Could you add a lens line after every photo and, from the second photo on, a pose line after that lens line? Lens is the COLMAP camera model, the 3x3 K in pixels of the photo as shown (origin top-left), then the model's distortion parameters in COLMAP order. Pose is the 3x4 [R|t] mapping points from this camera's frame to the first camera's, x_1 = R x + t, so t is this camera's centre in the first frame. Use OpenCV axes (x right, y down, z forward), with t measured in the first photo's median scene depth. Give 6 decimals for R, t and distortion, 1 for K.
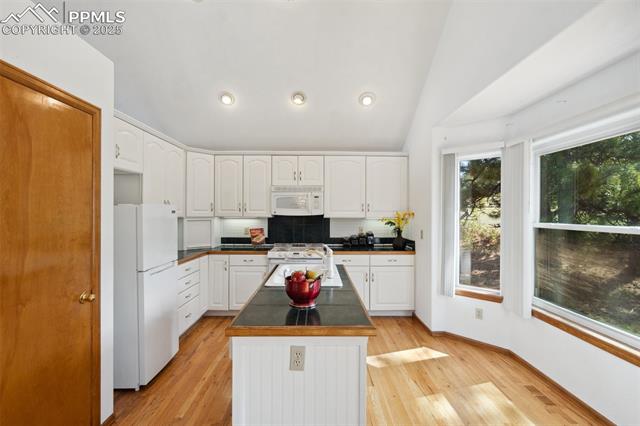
lens RADIAL K [[293.6, 0, 320.5], [0, 293.6, 216.6], [0, 0, 1]] dist [-0.001319, 0.001757]
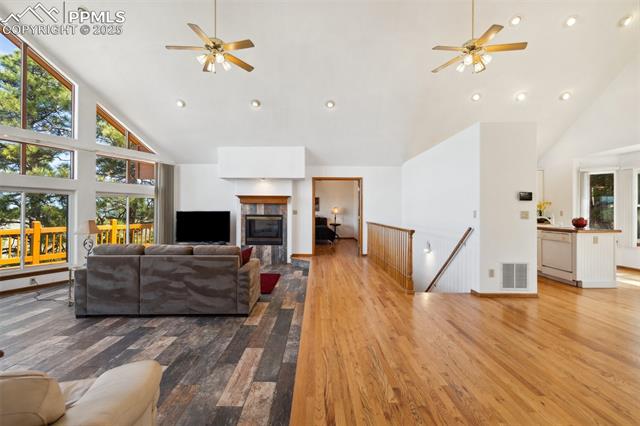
lens RADIAL K [[293.6, 0, 317.8], [0, 293.6, 209.9], [0, 0, 1]] dist [-0.001319, 0.001757]
pose [[0.999927, 0.007107, -0.009772, -1.134744], [-0.007254, 0.999861, -0.015014, 0.074762], [0.009664, 0.015084, 0.999840, -0.840949]]
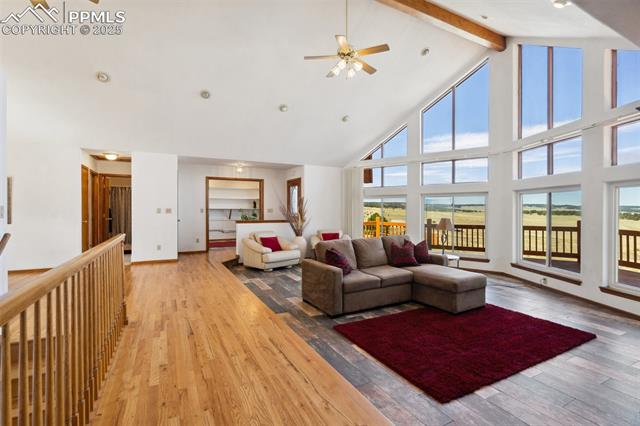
lens RADIAL K [[293.6, 0, 313.3], [0, 293.6, 211.4], [0, 0, 1]] dist [-0.001319, 0.001757]
pose [[-0.897696, 0.003079, -0.440605, -0.912564], [-0.003118, 0.999906, 0.013338, 0.056902], [0.440604, 0.013347, -0.897602, 1.151480]]
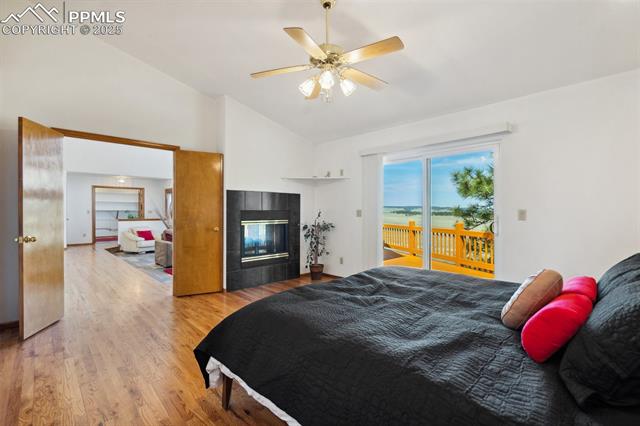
lens RADIAL K [[293.6, 0, 317.5], [0, 293.6, 211.3], [0, 0, 1]] dist [-0.001319, 0.001757]
pose [[-0.730852, 0.001089, -0.682535, -0.824954], [-0.005503, 0.999957, 0.007488, 0.044538], [0.682513, 0.009228, -0.730815, 2.267496]]
